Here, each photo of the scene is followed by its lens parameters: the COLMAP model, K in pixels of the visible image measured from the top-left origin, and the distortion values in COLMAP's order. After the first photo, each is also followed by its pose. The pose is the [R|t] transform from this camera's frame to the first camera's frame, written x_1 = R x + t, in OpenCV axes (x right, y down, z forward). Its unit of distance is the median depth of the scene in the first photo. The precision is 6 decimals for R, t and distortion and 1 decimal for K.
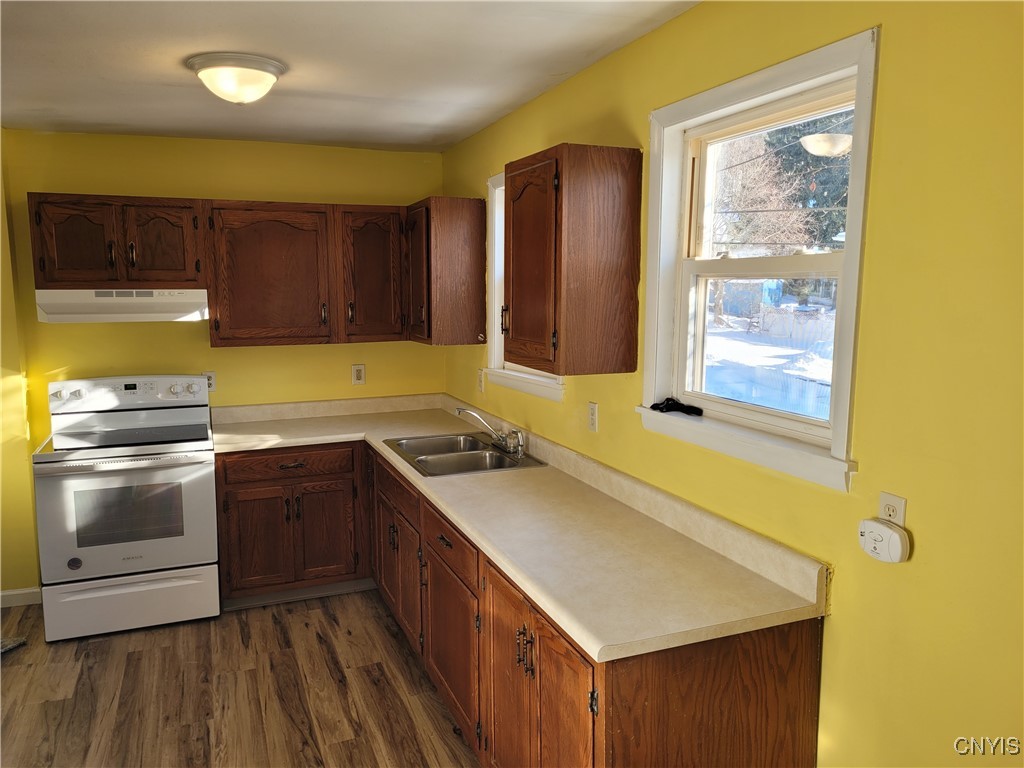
lens RADIAL K [[773.7, 0, 513.7], [0, 773.7, 388.2], [0, 0, 1]] dist [0.052944, -0.050669]
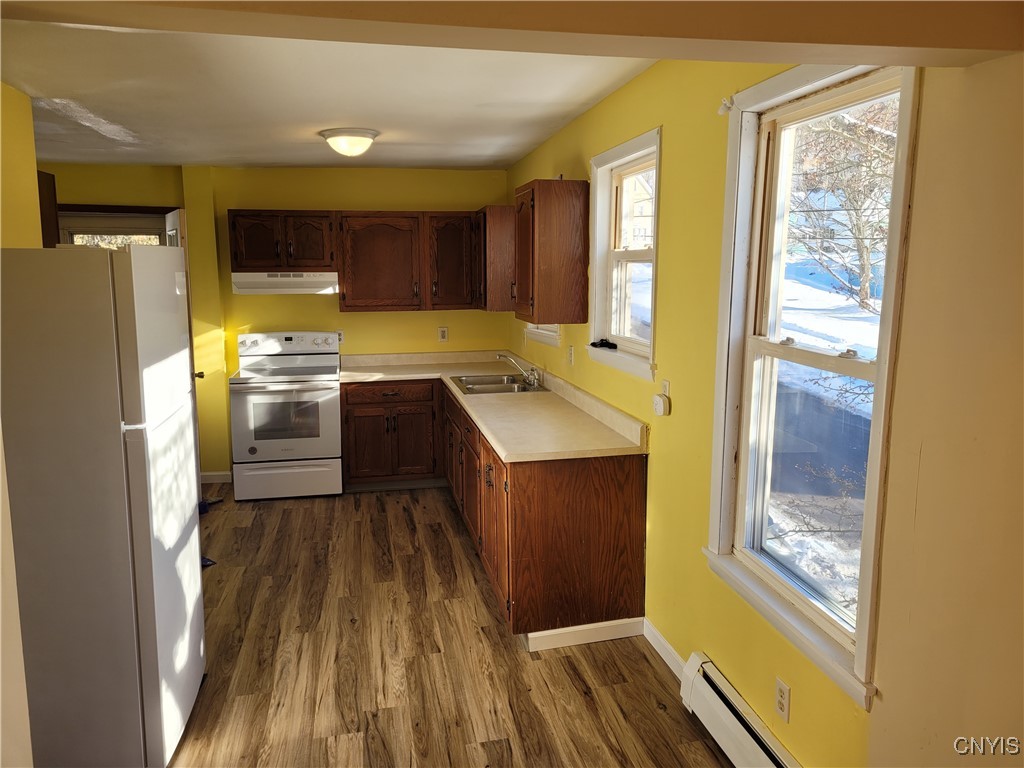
lens RADIAL K [[773.7, 0, 510.7], [0, 773.7, 381.7], [0, 0, 1]] dist [0.052944, -0.050669]
pose [[0.982360, 0.021910, -0.185714, 0.226771], [-0.019915, 0.999722, 0.012602, 0.060738], [0.185938, -0.008681, 0.982523, -0.421986]]
